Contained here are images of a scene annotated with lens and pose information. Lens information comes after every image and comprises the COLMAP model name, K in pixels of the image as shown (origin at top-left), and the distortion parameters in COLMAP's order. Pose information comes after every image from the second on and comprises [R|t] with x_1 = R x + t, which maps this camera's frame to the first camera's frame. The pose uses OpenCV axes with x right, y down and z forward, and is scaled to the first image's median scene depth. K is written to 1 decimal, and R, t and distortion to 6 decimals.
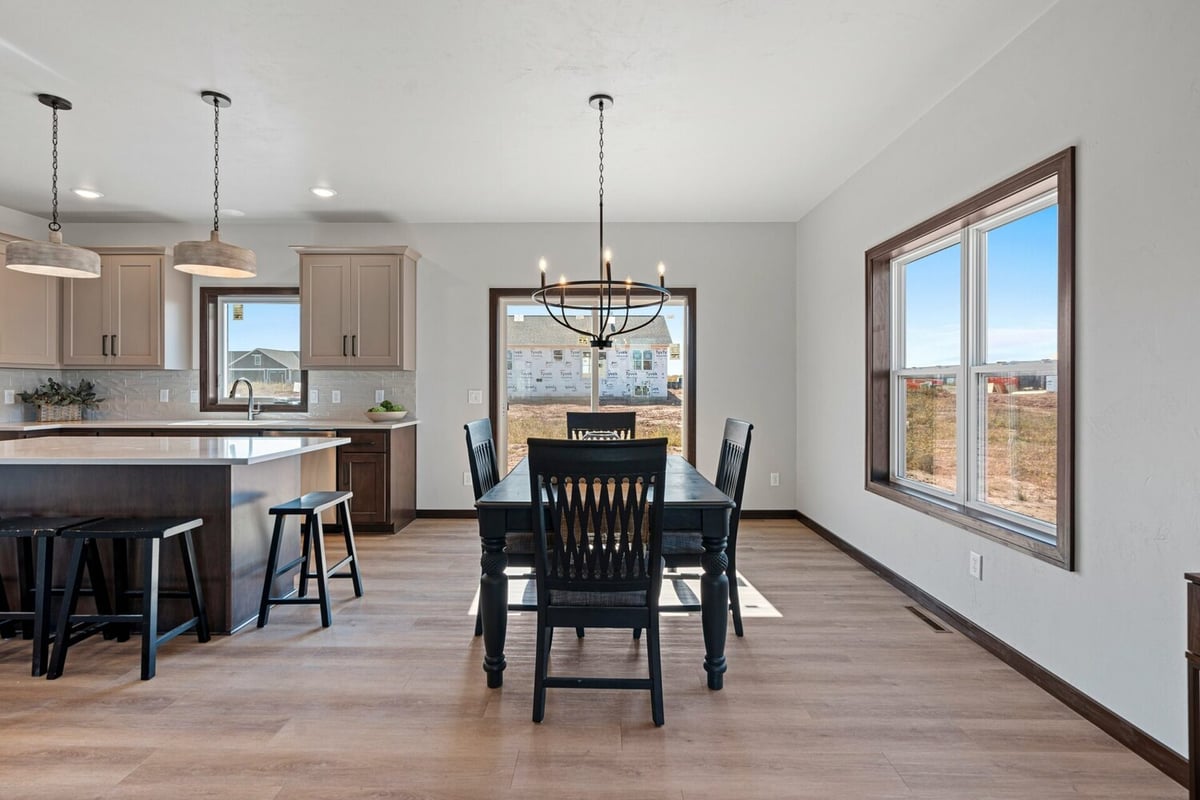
lens RADIAL K [[544.1, 0, 597.5], [0, 544.1, 385.7], [0, 0, 1]] dist [-0.007910, 0.003739]
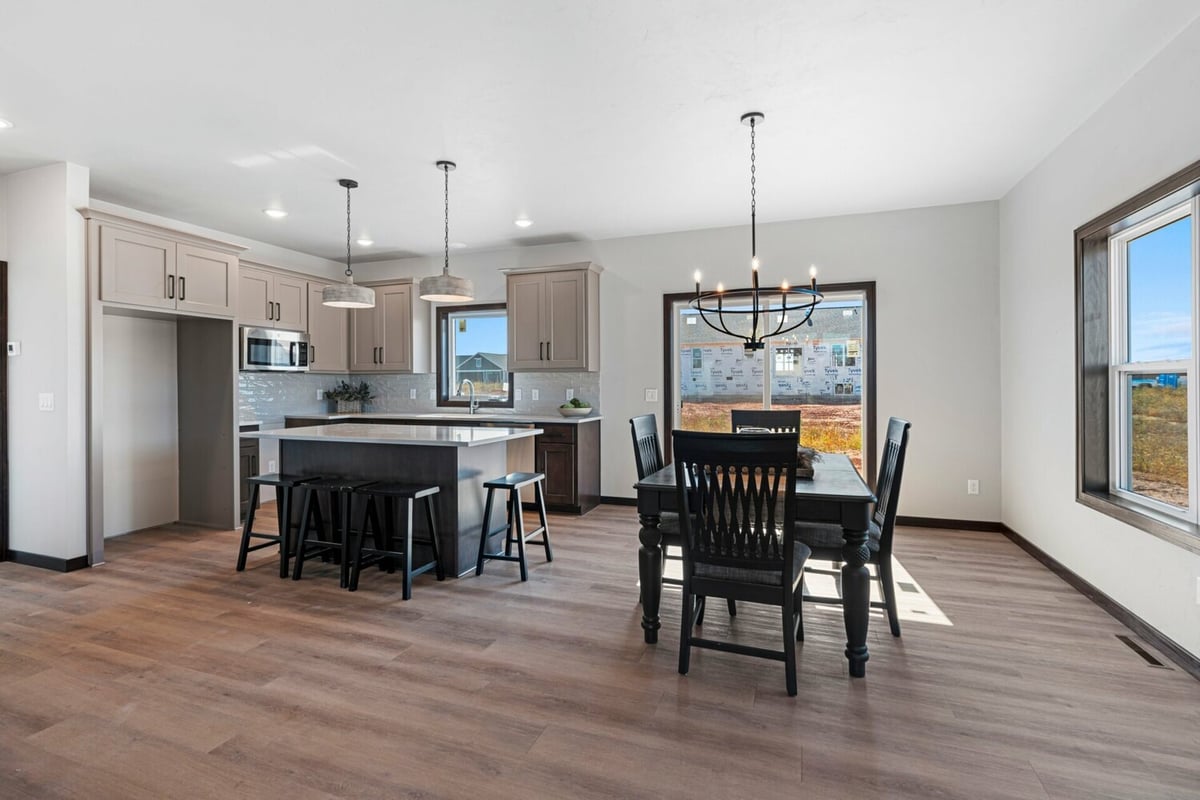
lens RADIAL K [[544.1, 0, 597.5], [0, 544.1, 385.7], [0, 0, 1]] dist [-0.007910, 0.003739]
pose [[0.941290, -0.004189, -0.337572, 0.072782], [0.005186, 0.999984, 0.002051, -0.002097], [0.337558, -0.003681, 0.941297, -0.101613]]
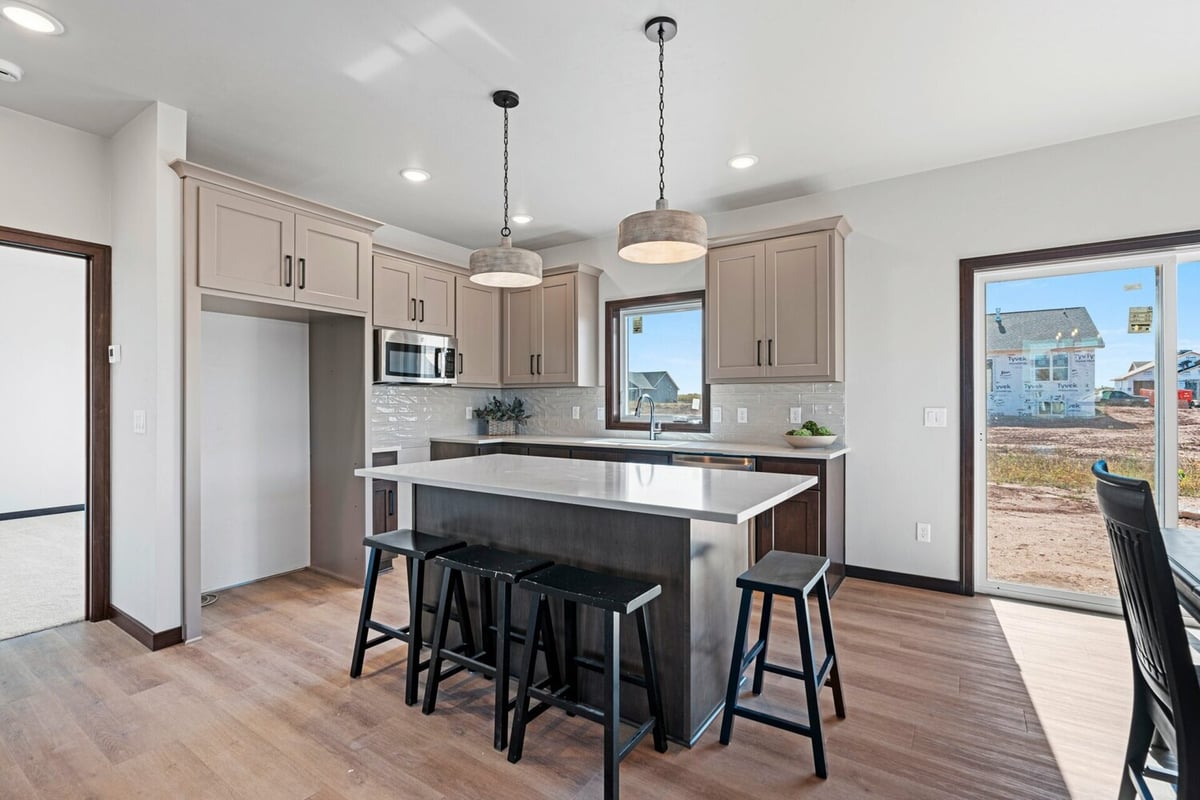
lens RADIAL K [[562.4, 0, 600.0], [0, 562.4, 400.0], [0, 0, 1]] dist [-0.003593, 0.000161]
pose [[0.829164, -0.005963, -0.558973, -0.324949], [0.003406, 0.999978, -0.005615, 0.001604], [0.558995, 0.002752, 0.829167, 0.286196]]
